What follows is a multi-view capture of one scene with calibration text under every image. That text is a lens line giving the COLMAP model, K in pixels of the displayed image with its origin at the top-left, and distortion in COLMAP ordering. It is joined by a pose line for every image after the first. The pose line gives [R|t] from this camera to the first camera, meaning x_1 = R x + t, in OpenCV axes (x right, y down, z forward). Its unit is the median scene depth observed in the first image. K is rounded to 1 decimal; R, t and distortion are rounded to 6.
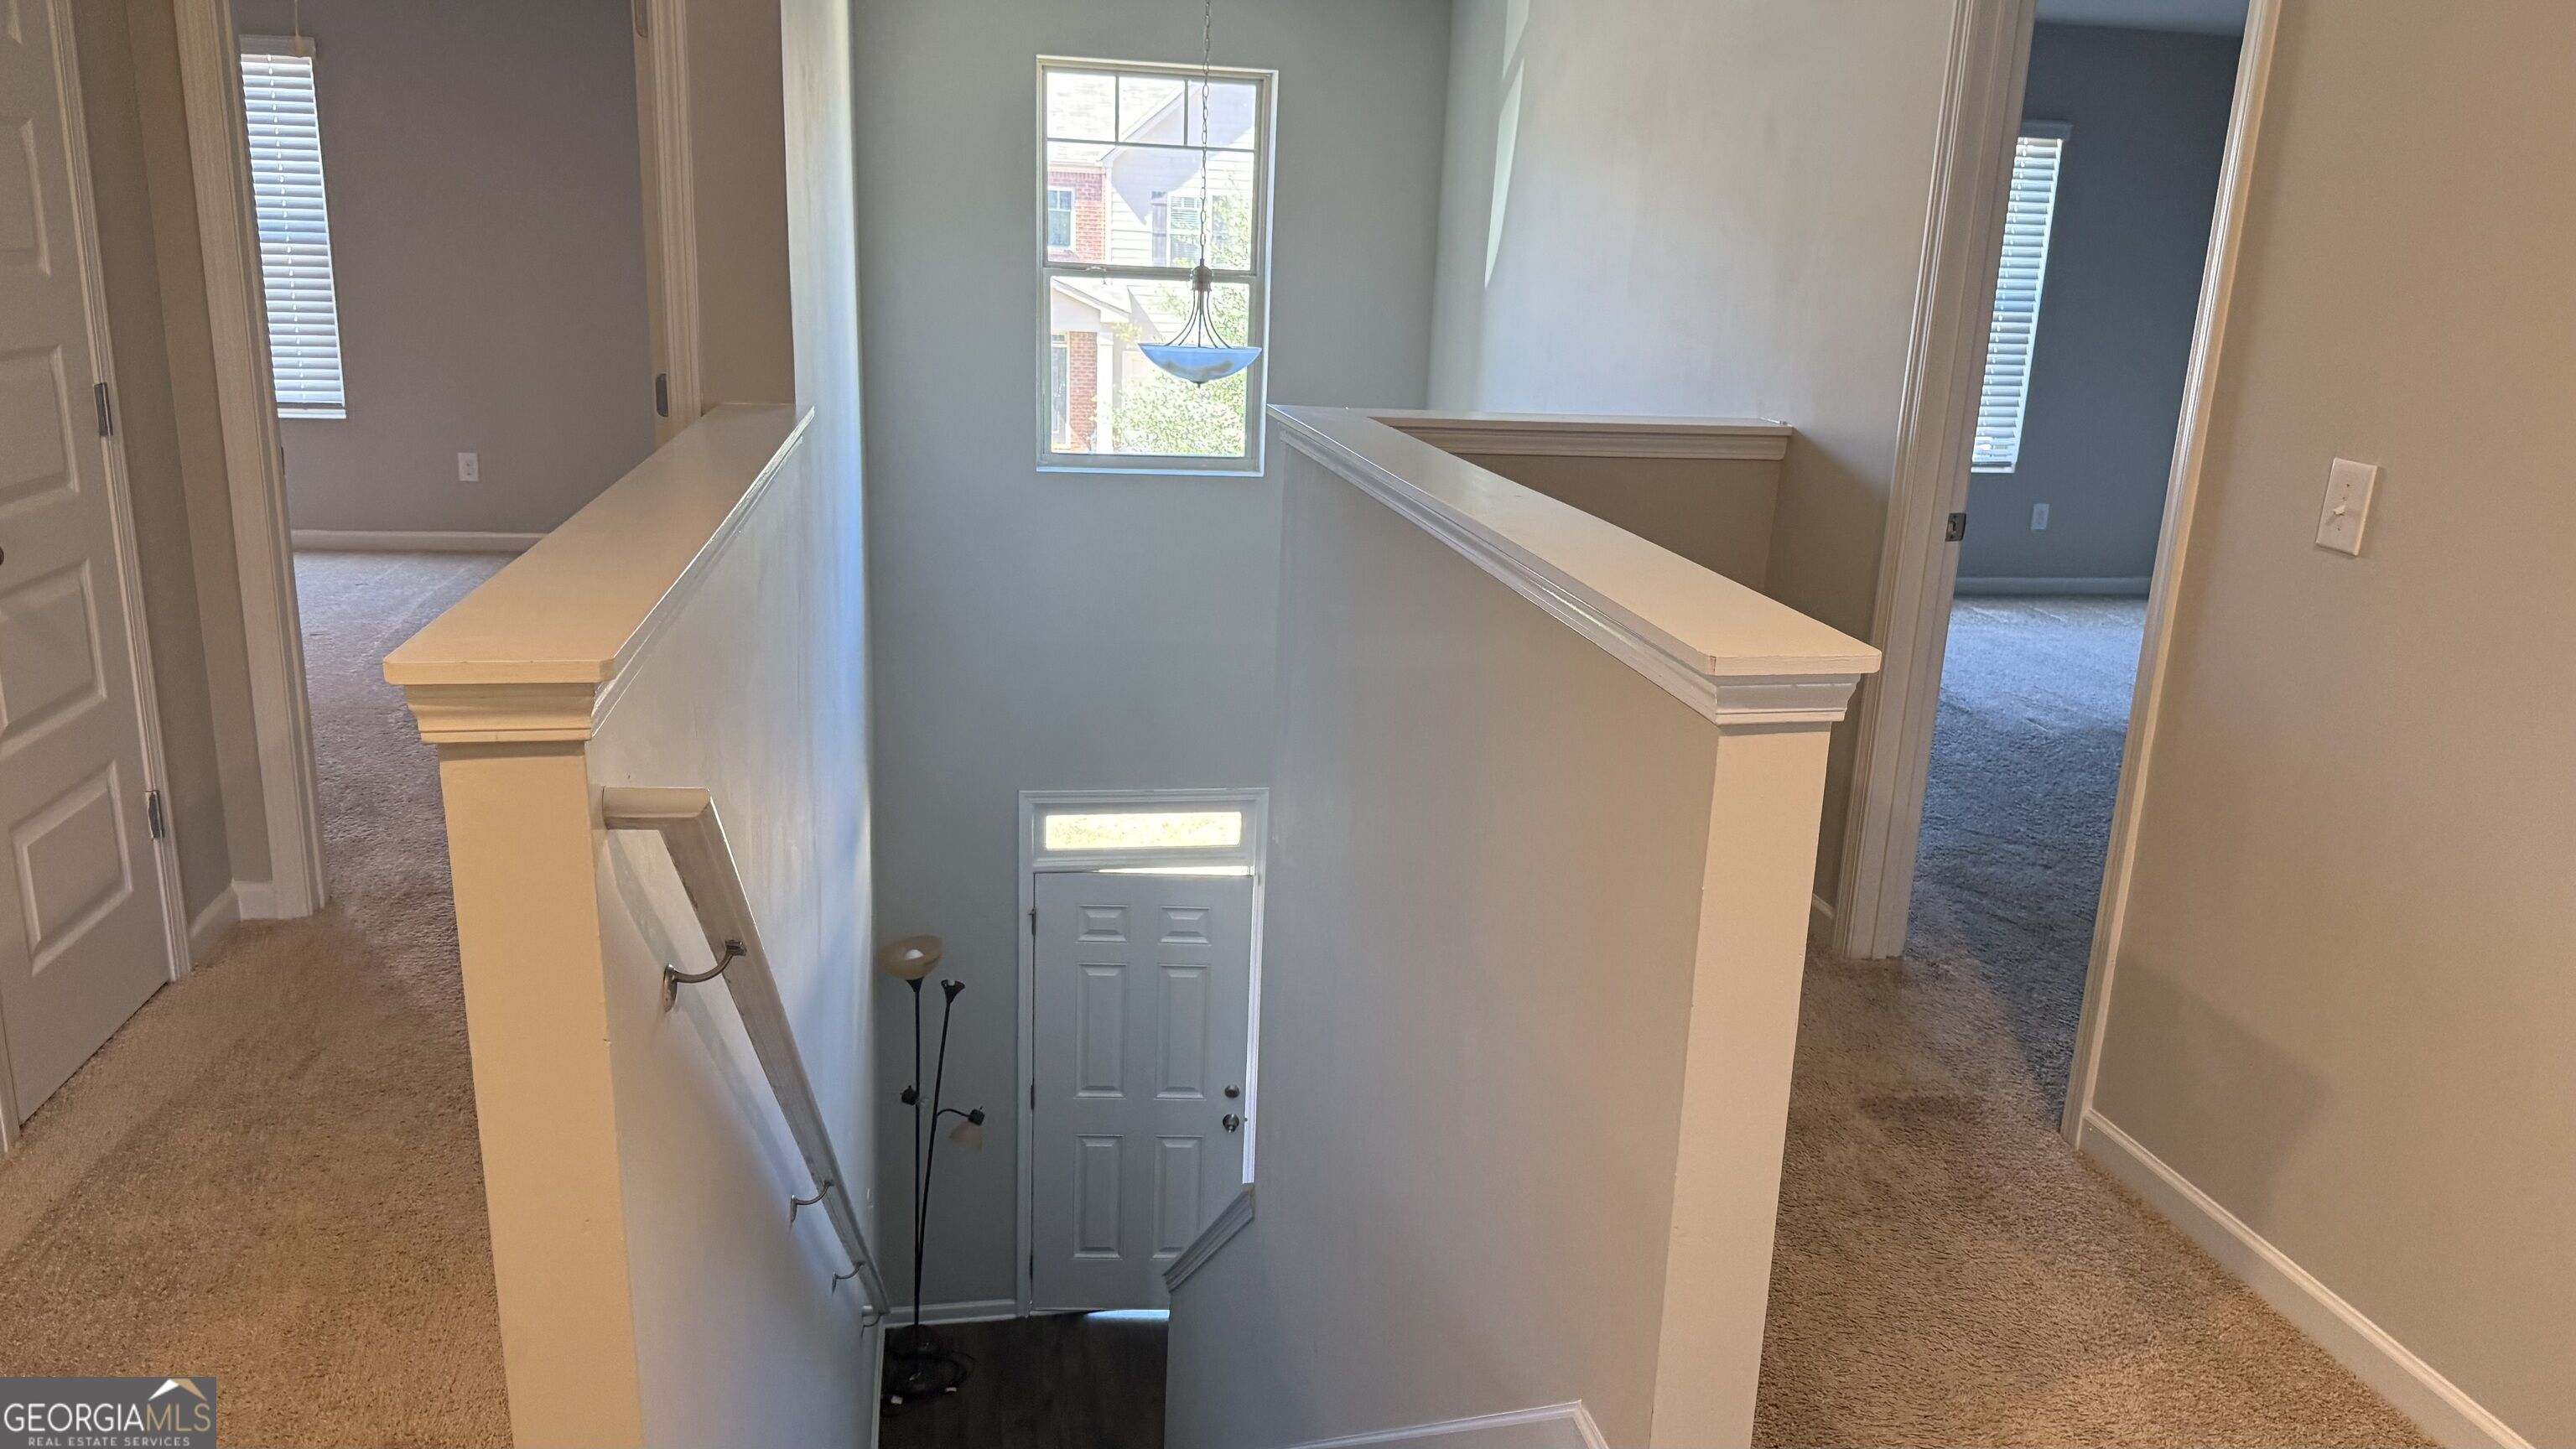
lens RADIAL K [[1787.9, 0, 1296.7], [0, 1787.9, 725.6], [0, 0, 1]] dist [0.085361, -0.130240]
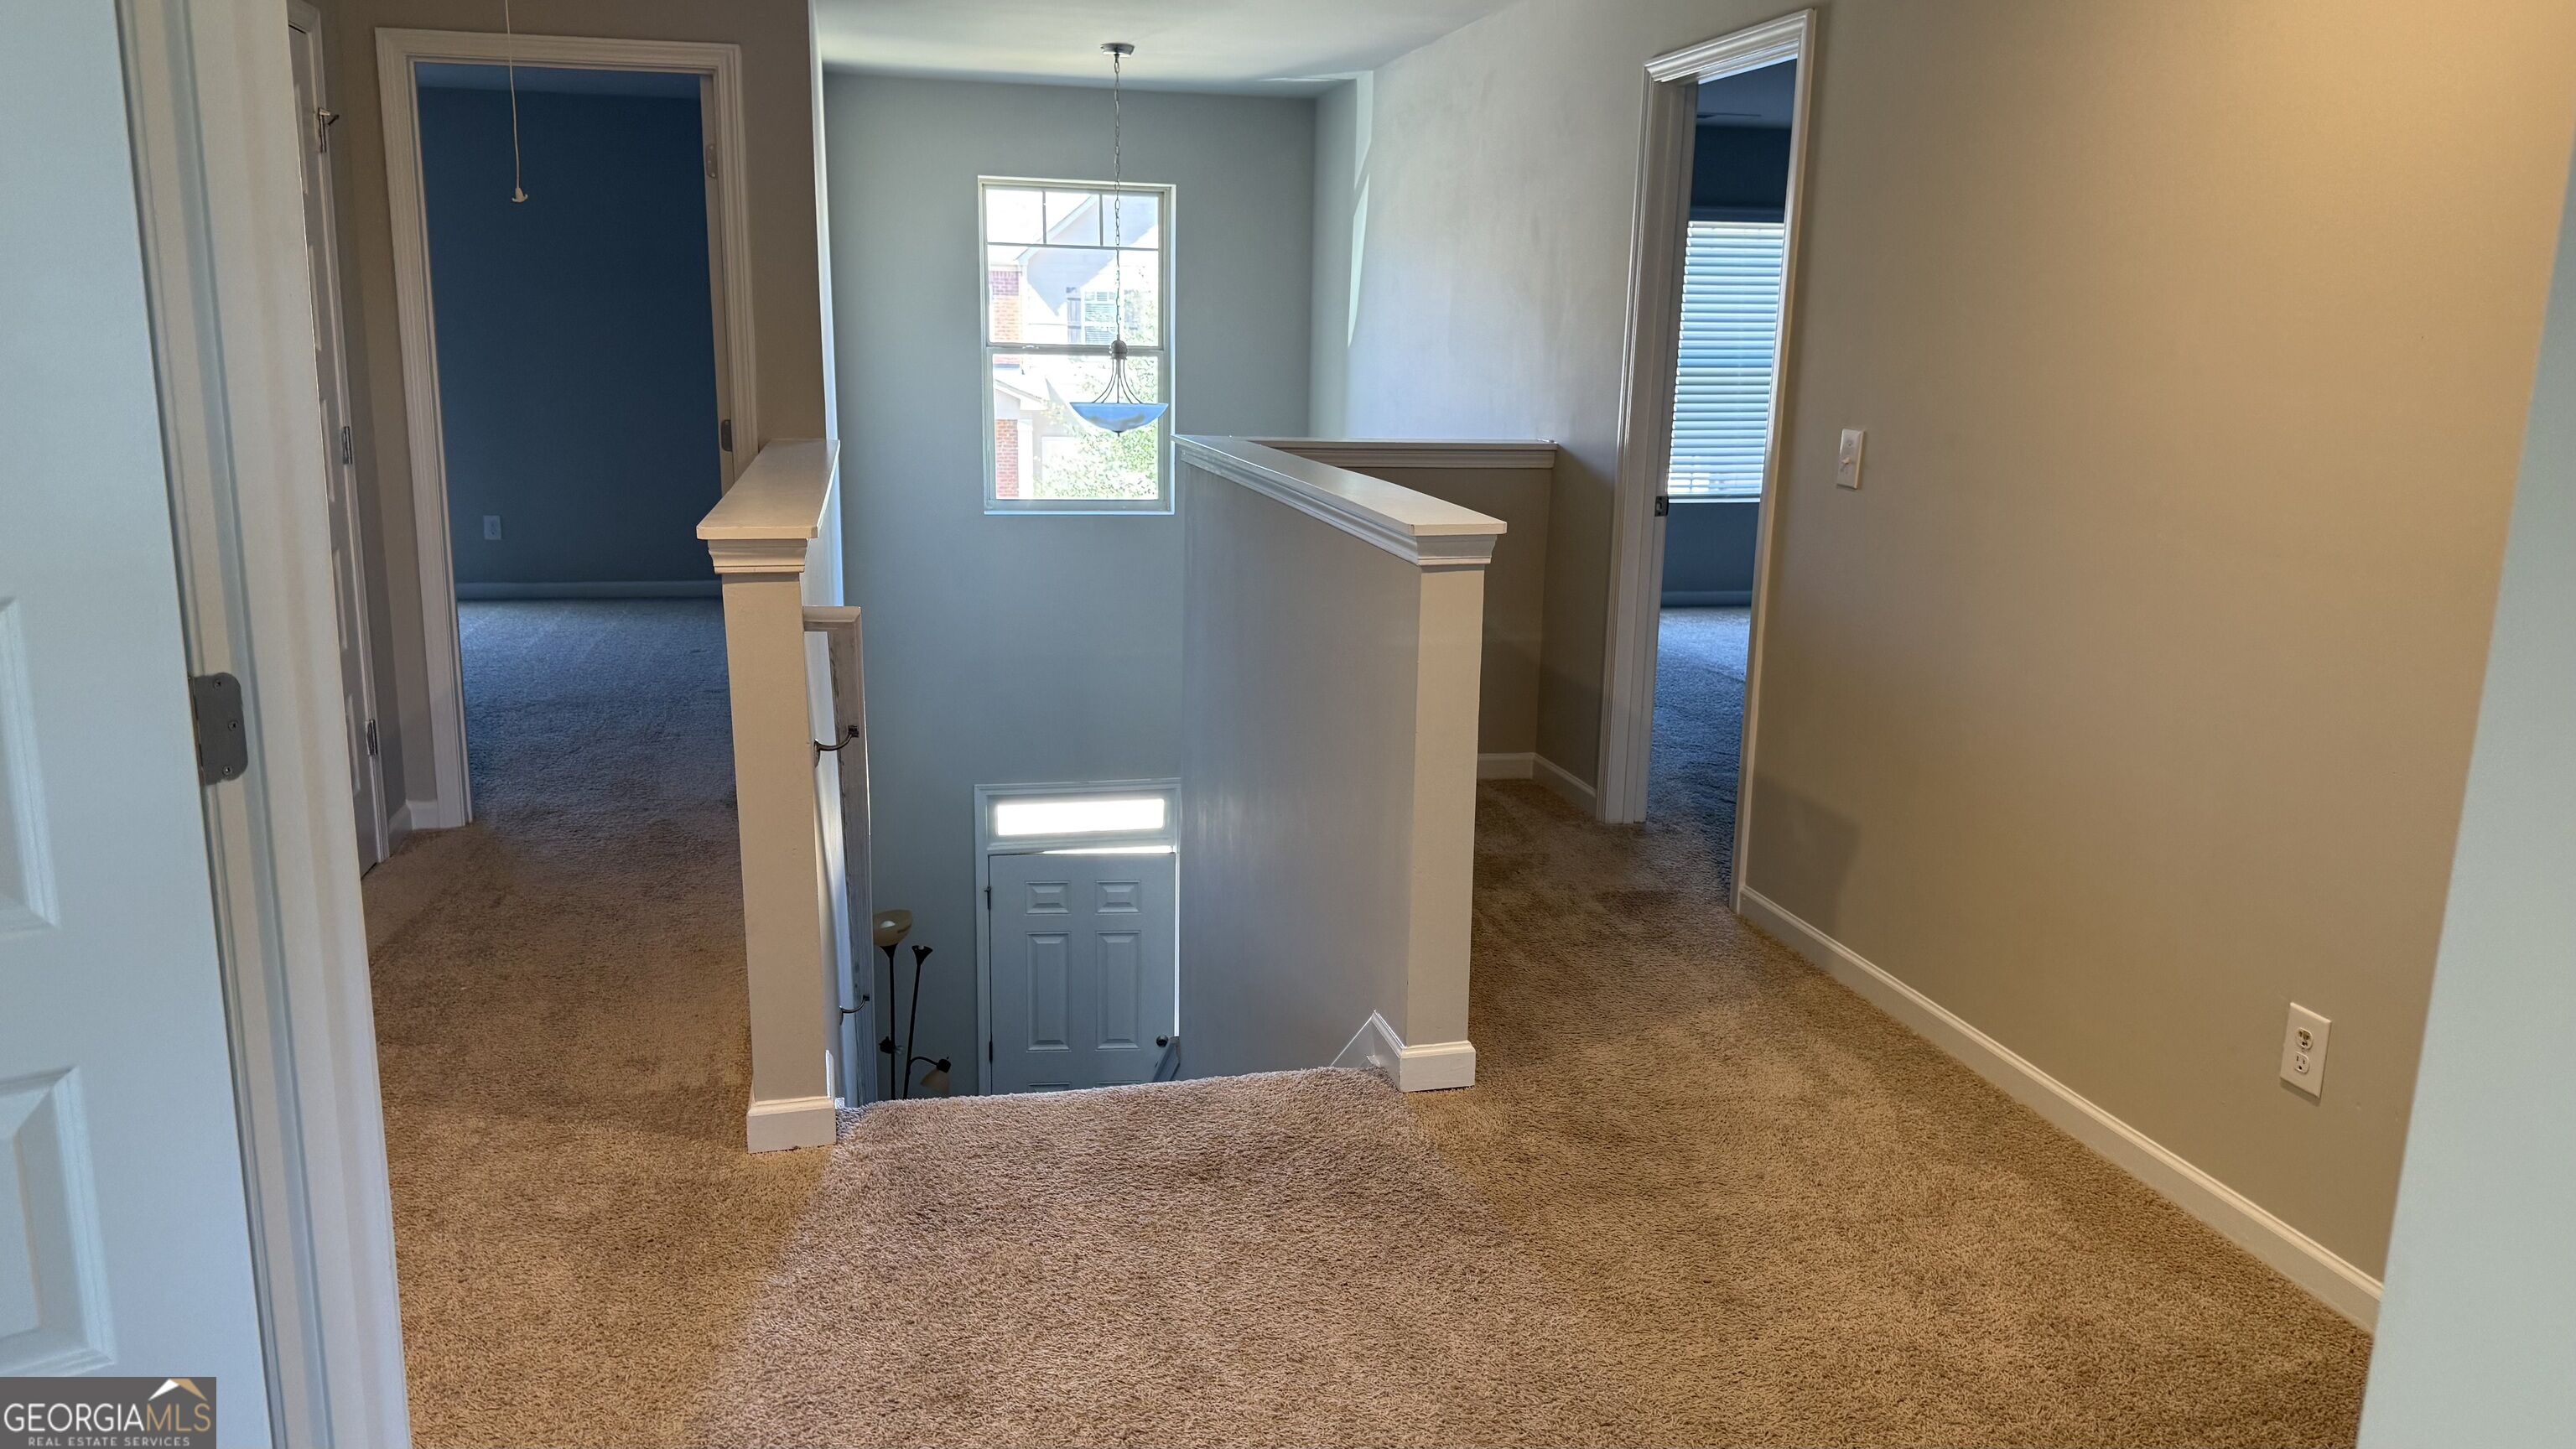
lens RADIAL K [[1830.8, 0, 1283.2], [0, 1830.8, 715.2], [0, 0, 1]] dist [0.116766, -0.168714]
pose [[0.998994, -0.029758, 0.033553, 0.009763], [0.031678, 0.997801, -0.058214, 0.072477], [-0.031747, 0.059219, 0.997740, -0.234347]]
